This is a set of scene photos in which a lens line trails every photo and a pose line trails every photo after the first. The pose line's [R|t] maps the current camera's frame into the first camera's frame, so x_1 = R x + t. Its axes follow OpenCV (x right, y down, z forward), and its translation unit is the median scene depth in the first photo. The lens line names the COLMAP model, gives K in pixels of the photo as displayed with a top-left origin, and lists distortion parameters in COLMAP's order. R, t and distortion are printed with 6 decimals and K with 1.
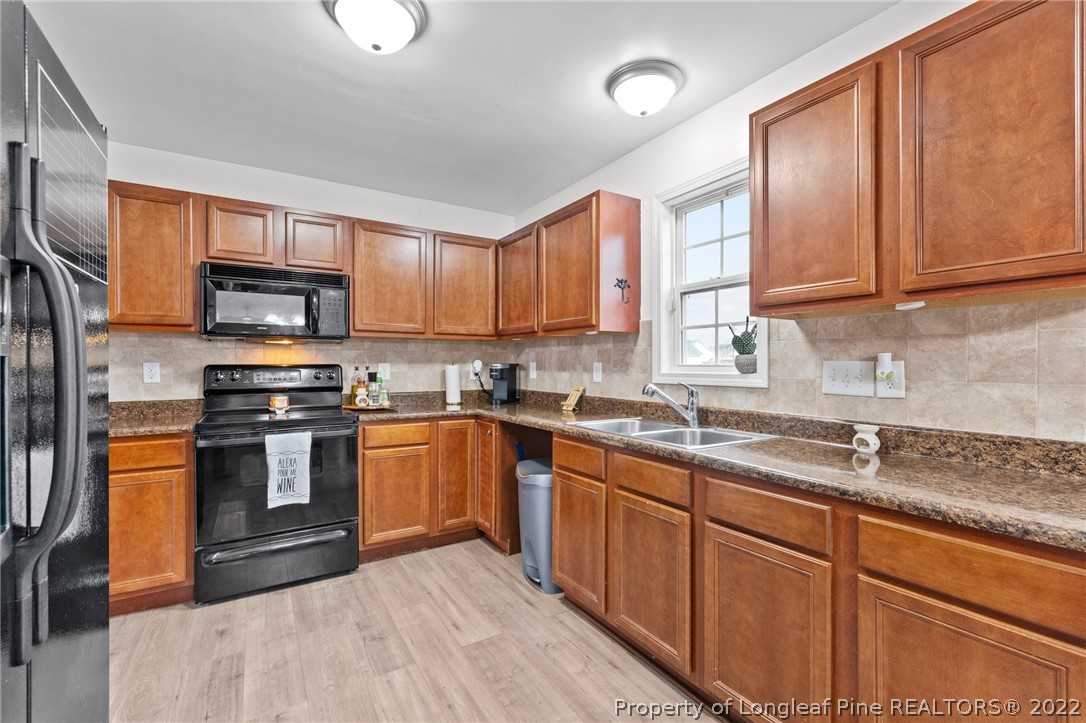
lens RADIAL K [[476.0, 0, 541.5], [0, 476.0, 363.7], [0, 0, 1]] dist [0.003388, -0.000287]
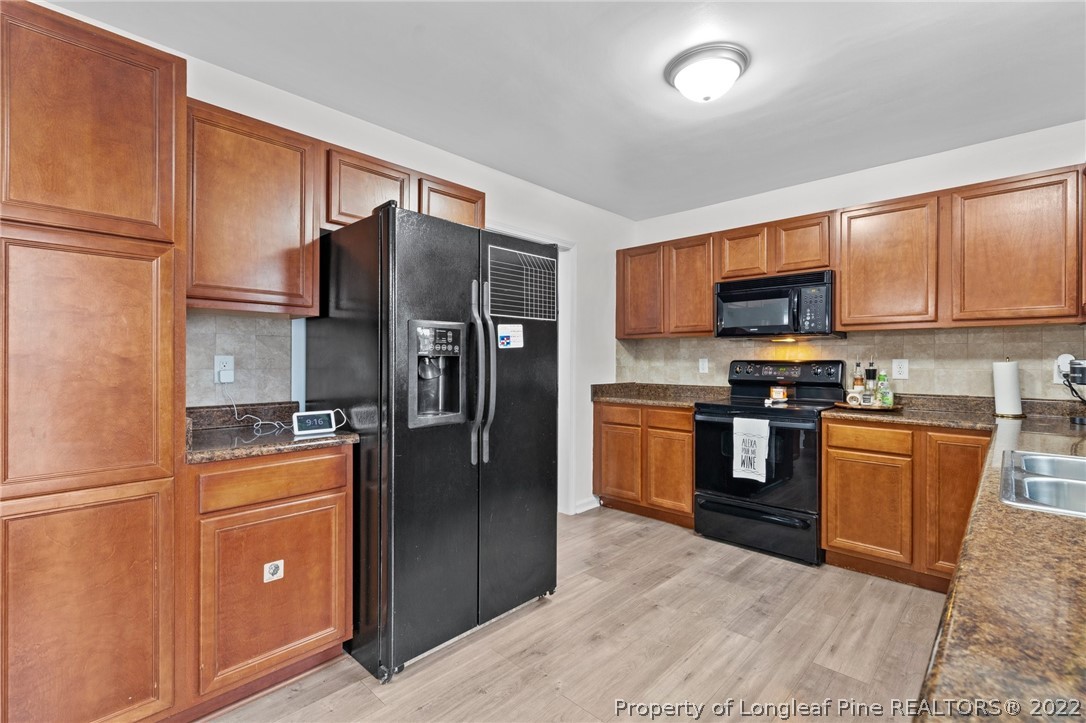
lens RADIAL K [[492.6, 0, 536.8], [0, 492.6, 360.3], [0, 0, 1]] dist [0.003117, 0.000343]
pose [[0.231514, 0.000153, -0.972832, 0.468136], [-0.004584, 0.999989, -0.000933, 0.005836], [0.972821, 0.004675, 0.231512, 0.181264]]
